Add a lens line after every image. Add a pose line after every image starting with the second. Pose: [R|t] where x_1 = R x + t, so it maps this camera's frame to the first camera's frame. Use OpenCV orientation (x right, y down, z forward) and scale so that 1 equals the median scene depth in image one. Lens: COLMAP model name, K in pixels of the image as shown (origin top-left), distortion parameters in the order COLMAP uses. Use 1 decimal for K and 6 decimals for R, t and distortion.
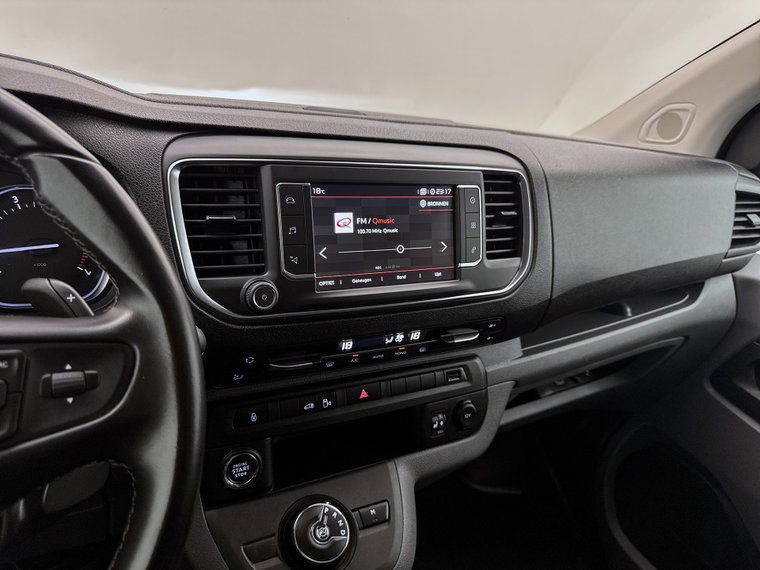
lens RADIAL K [[549.1, 0, 380.0], [0, 549.1, 285.0], [0, 0, 1]] dist [0.094040, -0.142601]
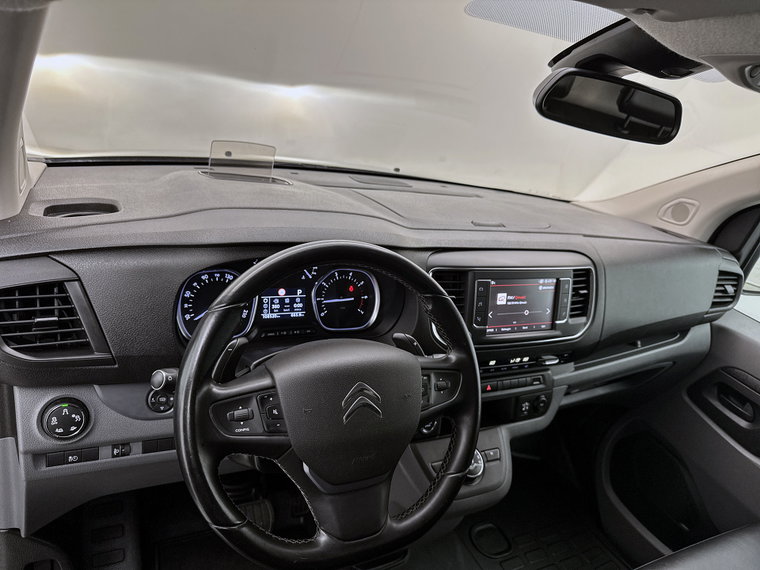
lens RADIAL K [[549.1, 0, 380.0], [0, 549.1, 285.0], [0, 0, 1]] dist [0.094040, -0.142601]
pose [[0.995727, 0.090251, 0.019549, -0.448742], [-0.091207, 0.994298, 0.055256, -0.195365], [-0.014451, -0.056803, 0.998281, -0.739942]]
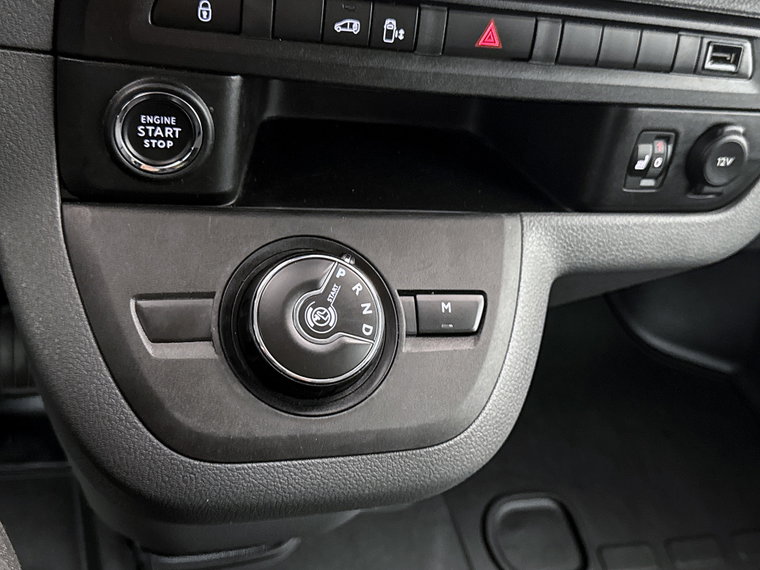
lens RADIAL K [[869.3, 0, 380.0], [0, 869.3, 285.0], [0, 0, 1]] dist [0.197632, -0.588646]
pose [[0.962884, 0.245036, -0.113187, 0.009802], [-0.195088, 0.921604, 0.335541, 0.170200], [0.186533, -0.301005, 0.935201, 0.351515]]
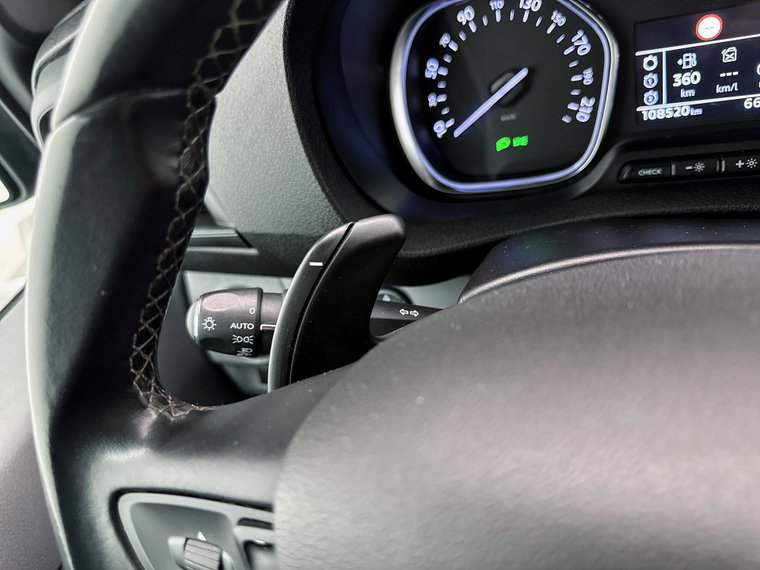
lens RADIAL K [[573.9, 0, 380.0], [0, 573.9, 285.0], [0, 0, 1]] dist [-0.029531, -0.001282]
pose [[0.603315, 0.253055, -0.756289, -0.444208], [0.103918, 0.915291, 0.389156, -0.083066], [0.790703, -0.313376, 0.525912, 0.240563]]
